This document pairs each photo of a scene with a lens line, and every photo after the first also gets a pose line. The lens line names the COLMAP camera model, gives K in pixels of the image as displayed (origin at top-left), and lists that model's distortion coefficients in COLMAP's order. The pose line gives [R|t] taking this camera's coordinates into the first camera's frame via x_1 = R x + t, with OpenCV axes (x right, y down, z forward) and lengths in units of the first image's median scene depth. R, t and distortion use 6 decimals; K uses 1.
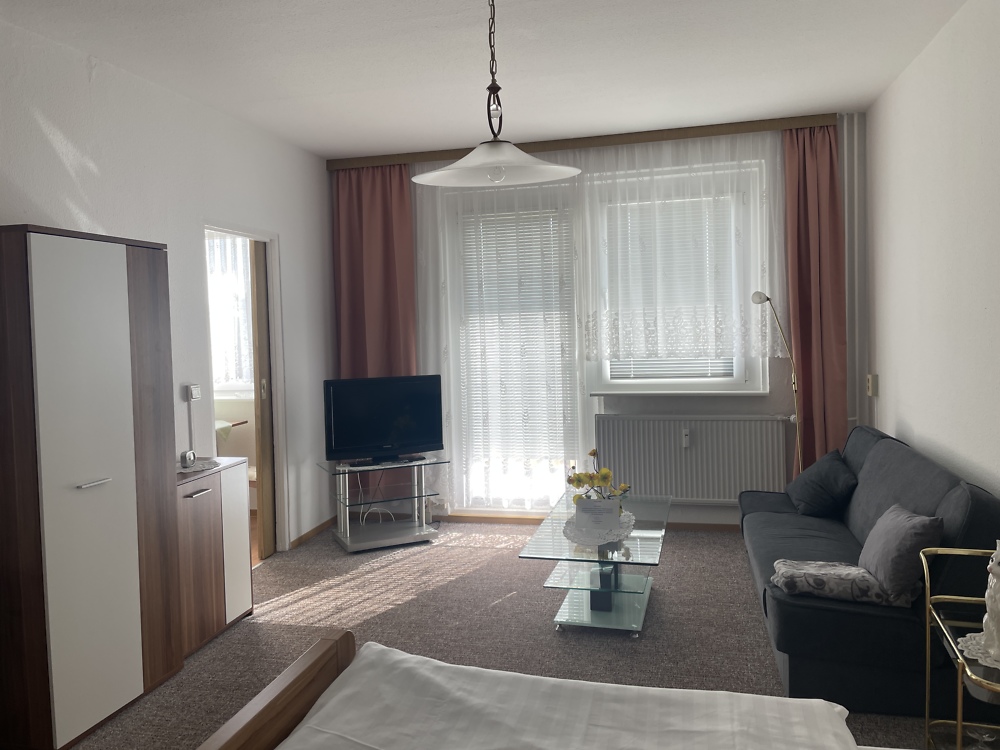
lens RADIAL K [[745.3, 0, 496.5], [0, 745.3, 352.0], [0, 0, 1]] dist [0.096726, -0.171744]
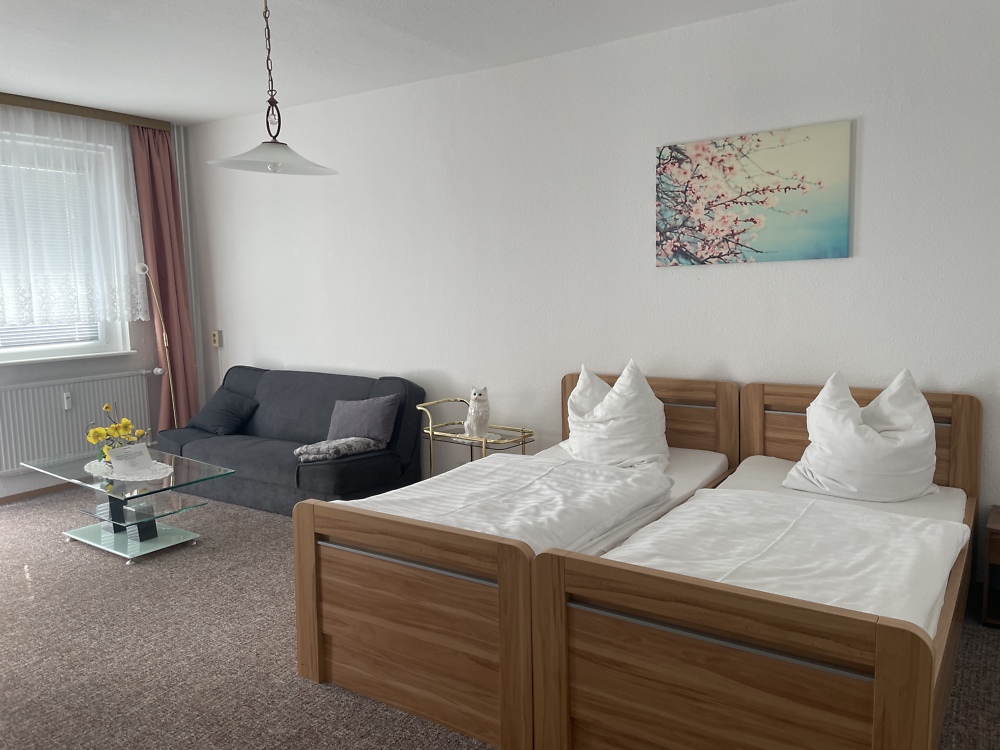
lens RADIAL K [[745.3, 0, 496.5], [0, 745.3, 352.0], [0, 0, 1]] dist [0.096726, -0.171744]
pose [[0.330112, -0.060575, 0.941996, -0.549151], [0.040219, 0.997935, 0.050078, 0.019153], [-0.943084, 0.021355, 0.331867, 0.090126]]
